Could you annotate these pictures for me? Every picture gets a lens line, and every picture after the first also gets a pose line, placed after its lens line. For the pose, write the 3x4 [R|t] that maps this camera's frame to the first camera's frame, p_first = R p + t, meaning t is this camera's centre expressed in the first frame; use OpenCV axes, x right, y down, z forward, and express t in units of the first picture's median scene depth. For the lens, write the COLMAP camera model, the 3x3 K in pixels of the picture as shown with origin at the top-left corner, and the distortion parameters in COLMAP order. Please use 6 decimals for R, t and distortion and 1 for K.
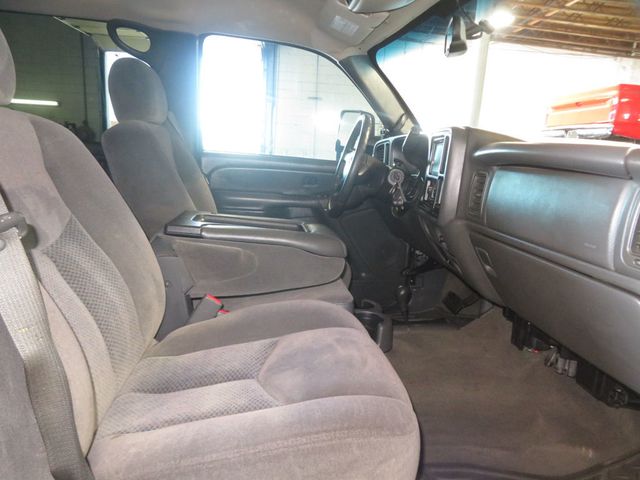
lens RADIAL K [[462.4, 0, 320.0], [0, 462.4, 240.0], [0, 0, 1]] dist [0.000334, -0.001757]
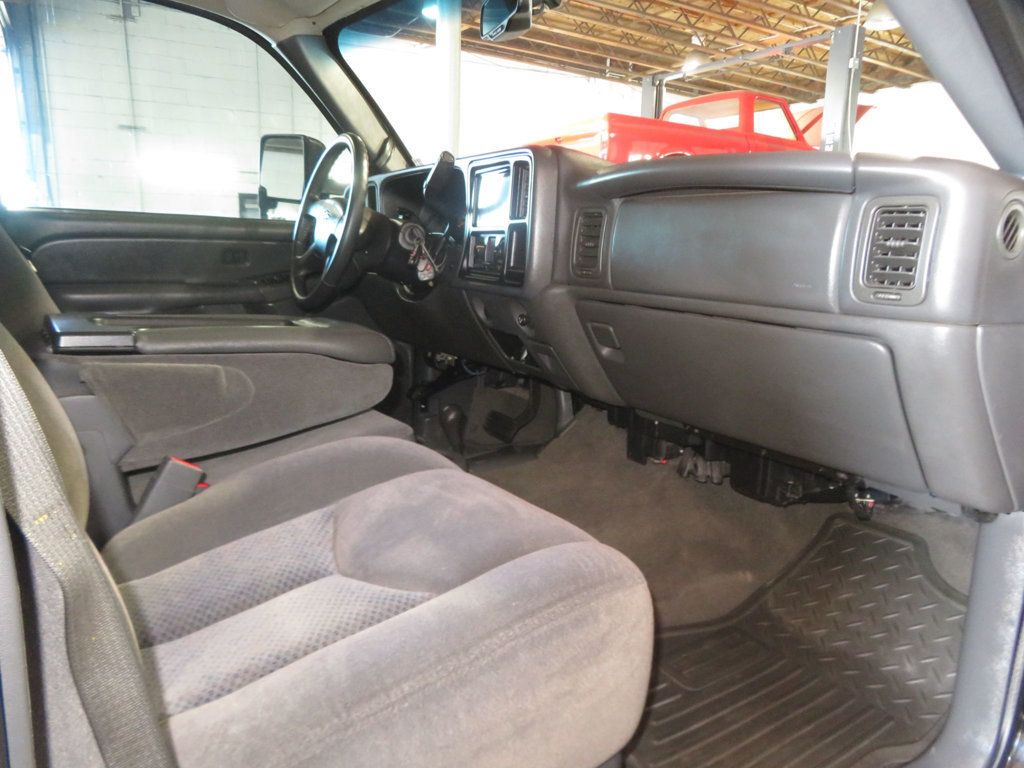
lens RADIAL K [[737.7, 0, 512.0], [0, 737.7, 384.0], [0, 0, 1]] dist [-0.000390, 0.003492]
pose [[0.896763, -0.127364, 0.423786, -0.235916], [0.114471, 0.991855, 0.055861, 0.031419], [-0.427449, -0.001583, 0.904038, 0.063607]]
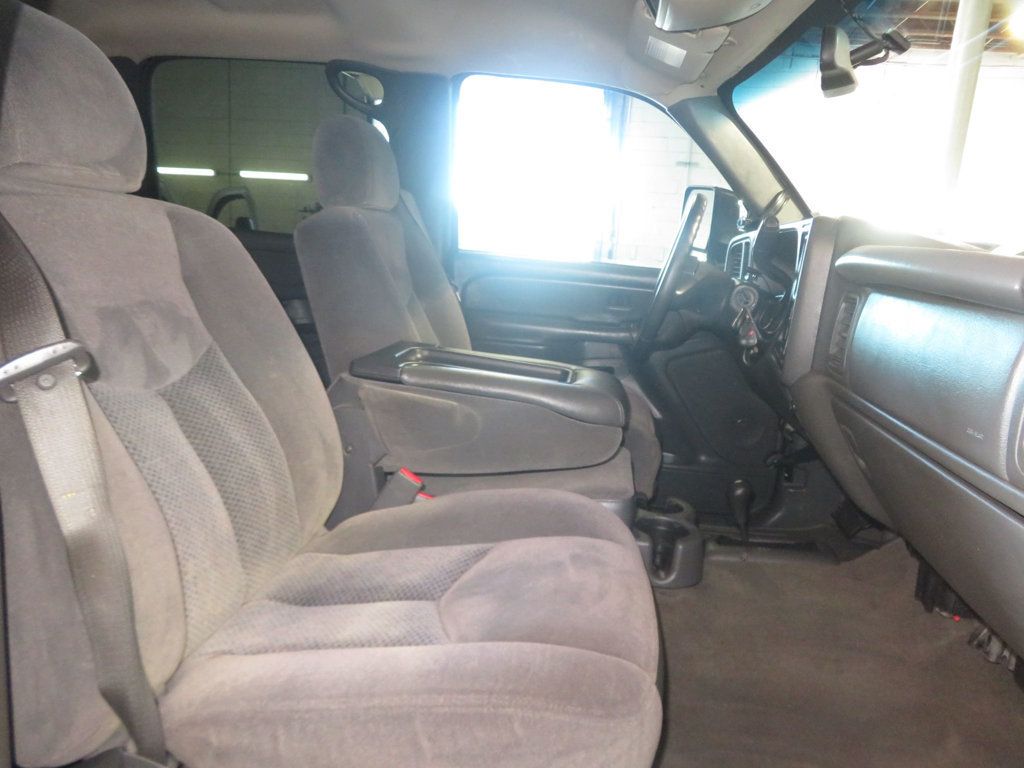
lens RADIAL K [[740.3, 0, 512.0], [0, 740.3, 384.0], [0, 0, 1]] dist [0.008060, 0.004497]
pose [[0.970022, 0.051935, -0.237401, 0.155515], [-0.053959, 0.998541, -0.002030, -0.010619], [0.236950, 0.014779, 0.971410, -0.004899]]
